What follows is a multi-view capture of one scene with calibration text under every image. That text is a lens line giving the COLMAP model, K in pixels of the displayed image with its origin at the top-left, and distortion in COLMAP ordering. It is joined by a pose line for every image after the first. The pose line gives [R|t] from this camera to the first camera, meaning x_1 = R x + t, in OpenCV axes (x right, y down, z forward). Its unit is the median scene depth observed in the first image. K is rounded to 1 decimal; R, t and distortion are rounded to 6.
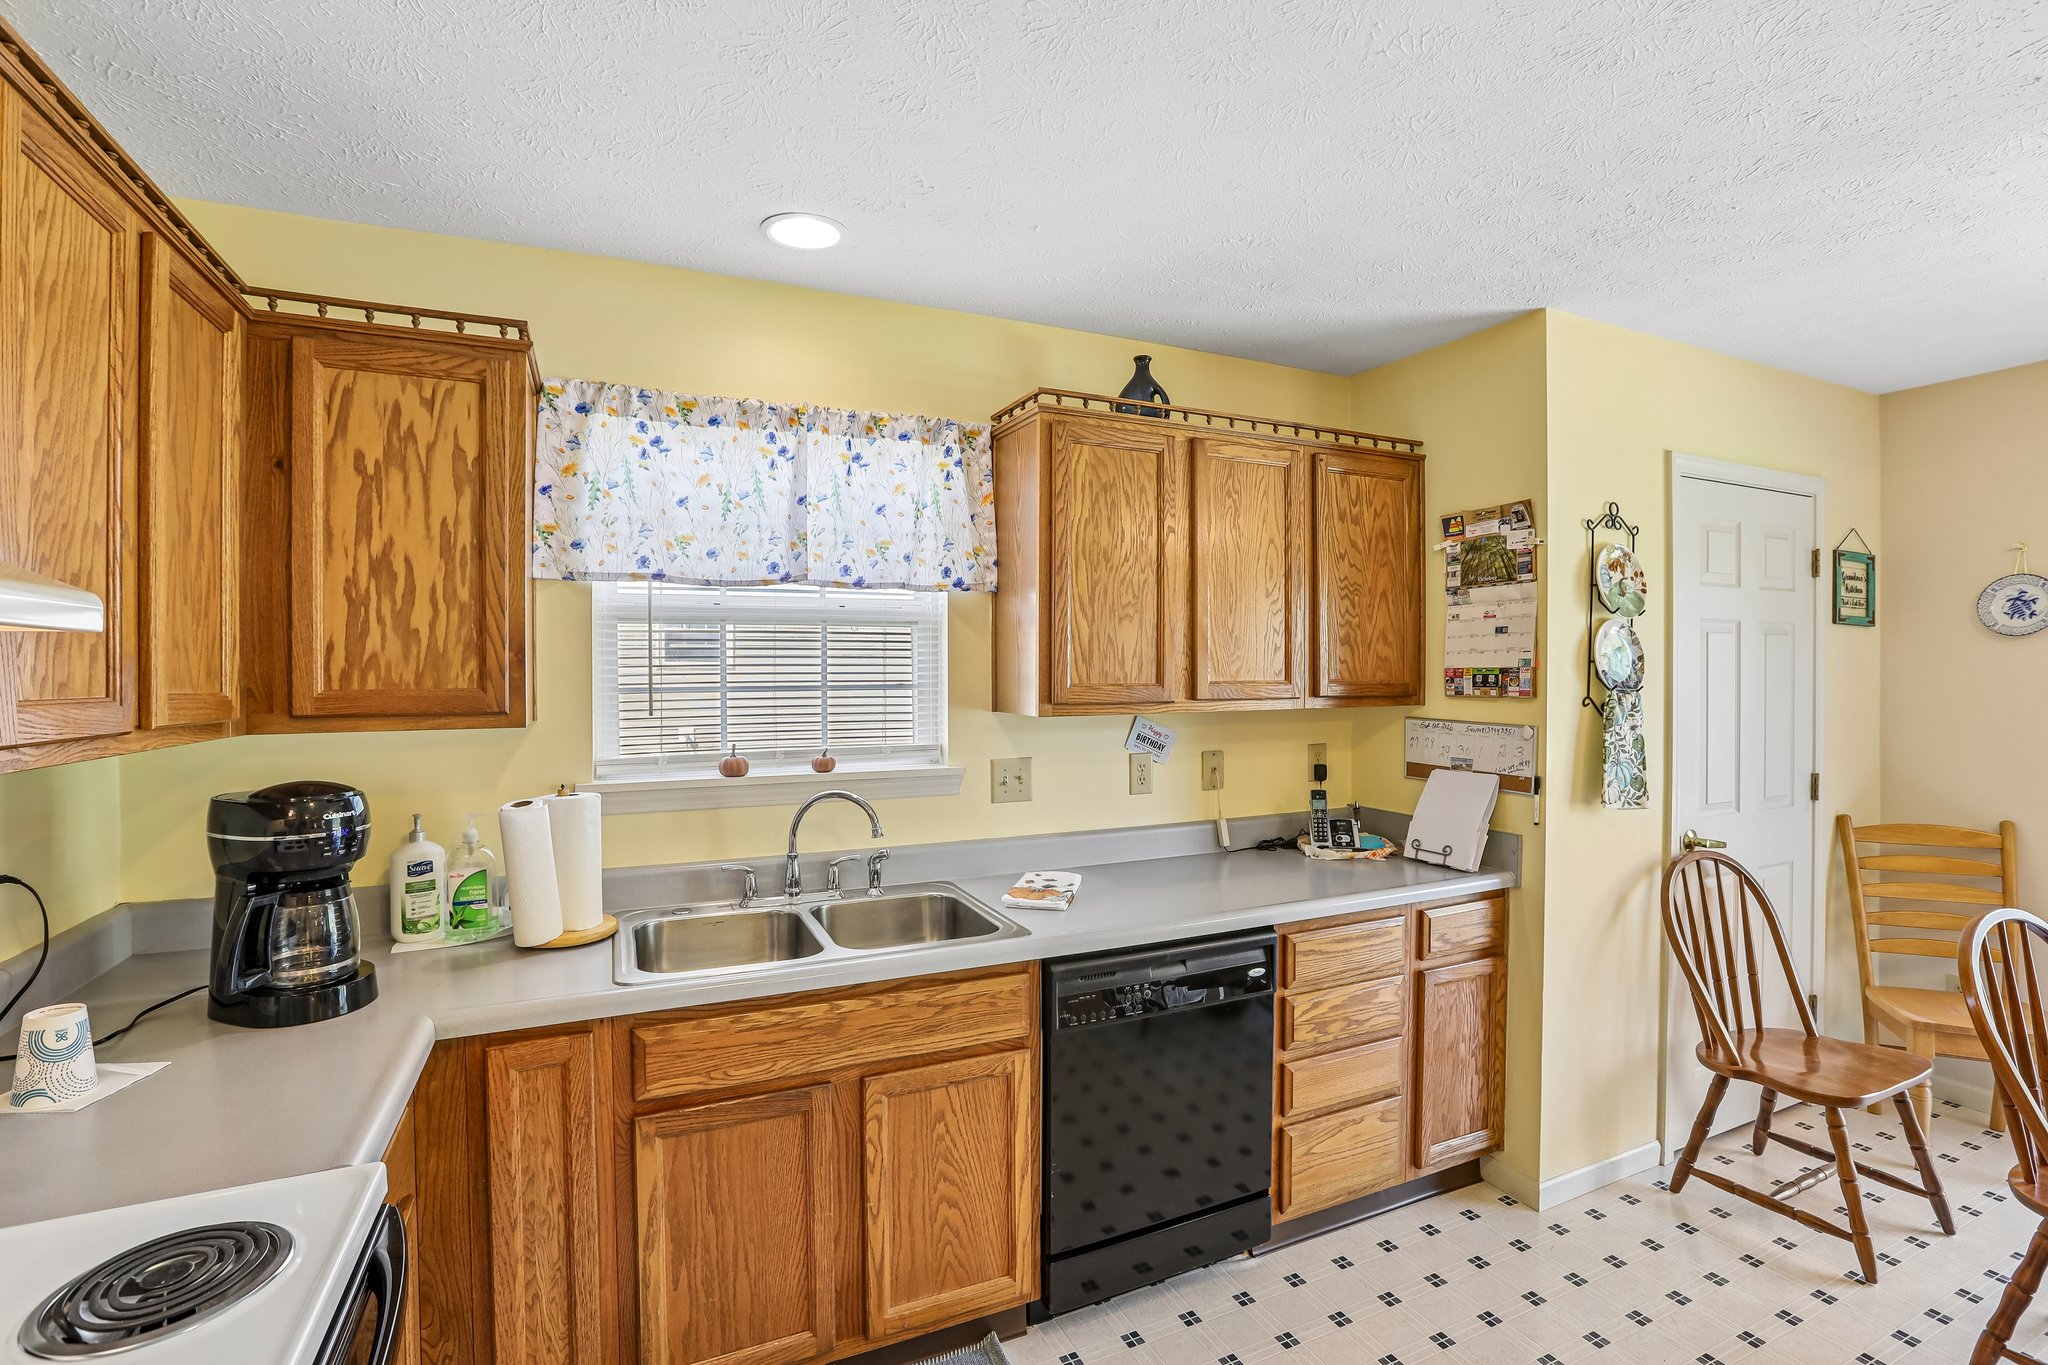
lens RADIAL K [[934.8, 0, 1026.9], [0, 934.8, 672.4], [0, 0, 1]] dist [-0.054901, 0.019101]
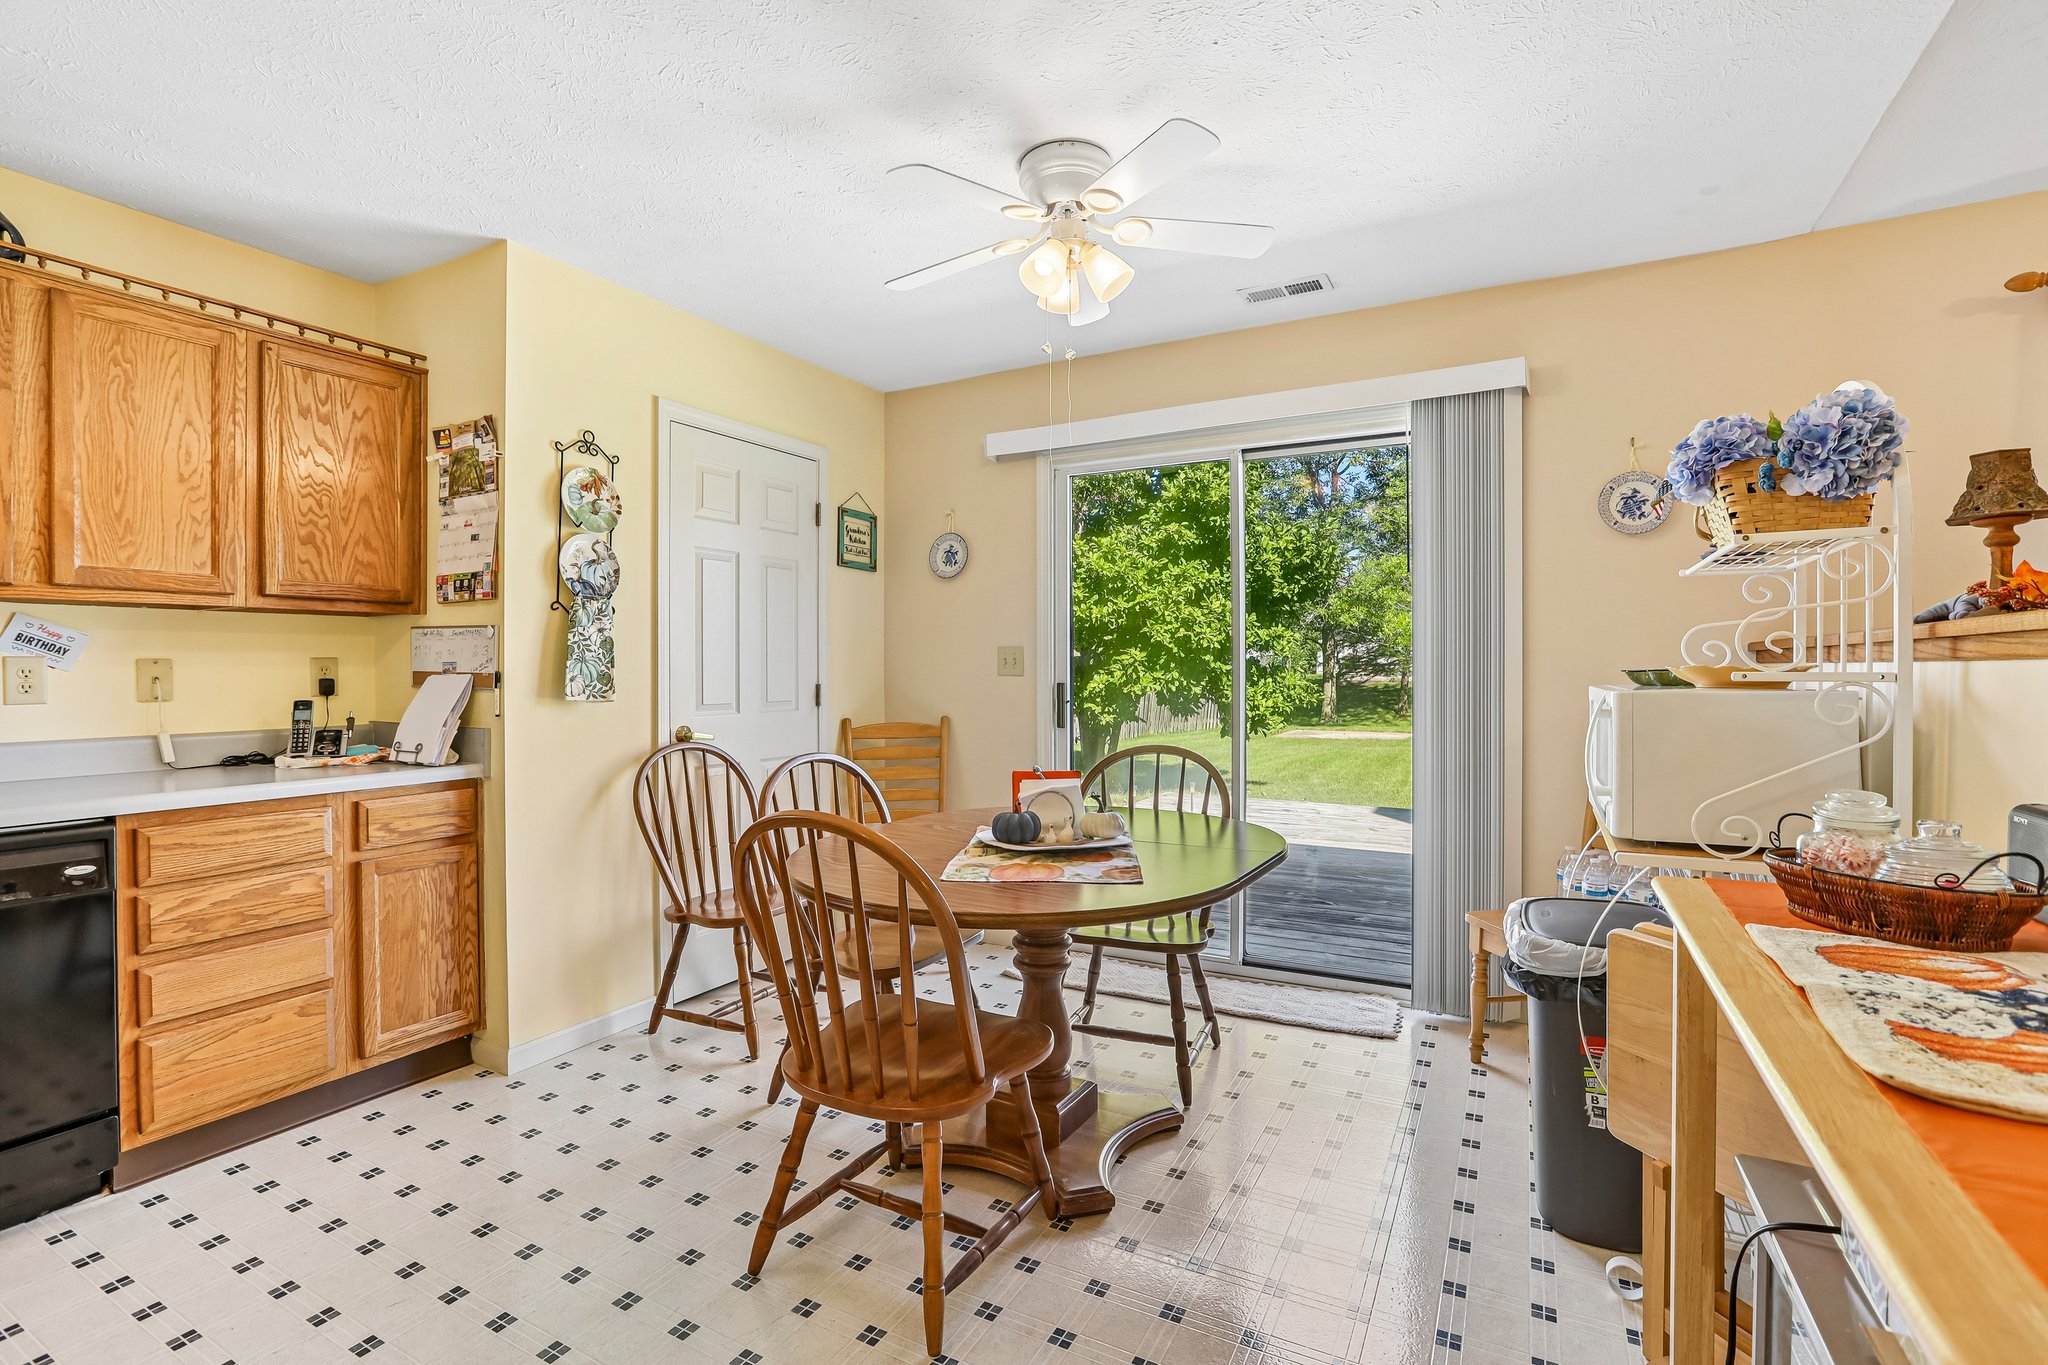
lens RADIAL K [[934.8, 0, 1026.9], [0, 934.8, 672.4], [0, 0, 1]] dist [-0.054901, 0.019101]
pose [[0.800423, -0.005289, 0.599412, 0.412089], [0.004013, 0.999986, 0.003465, 0.114492], [-0.599422, -0.000368, 0.800433, -0.238298]]
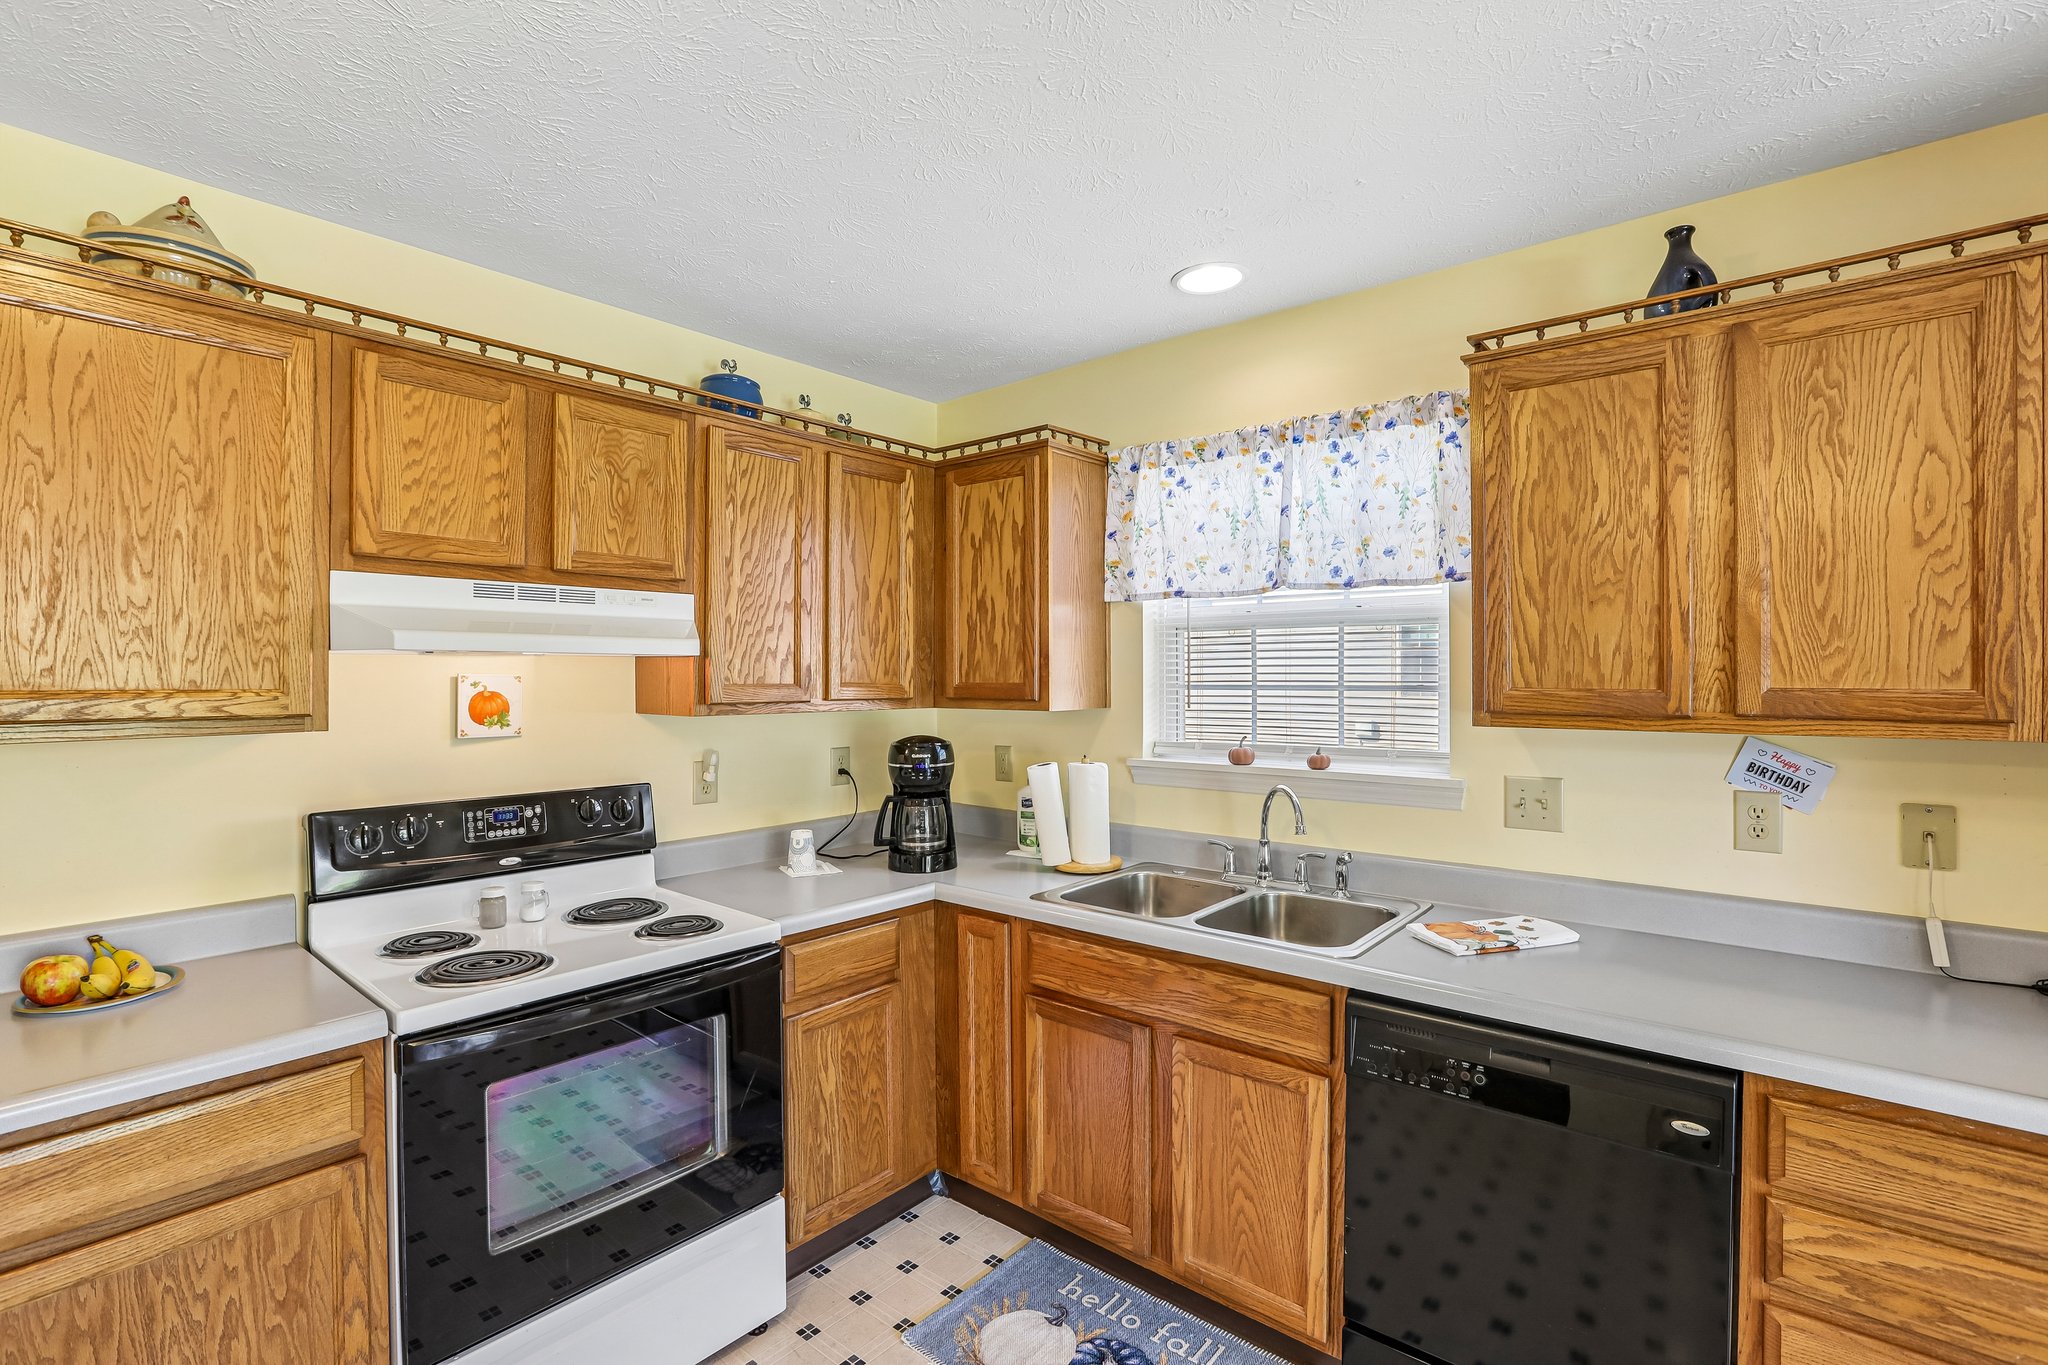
lens RADIAL K [[934.8, 0, 1026.9], [0, 934.8, 672.4], [0, 0, 1]] dist [-0.054901, 0.019101]
pose [[0.432631, 0.003372, -0.901565, 0.554192], [-0.000958, 0.999994, 0.003280, -0.003172], [0.901570, -0.000555, 0.432632, 0.259817]]
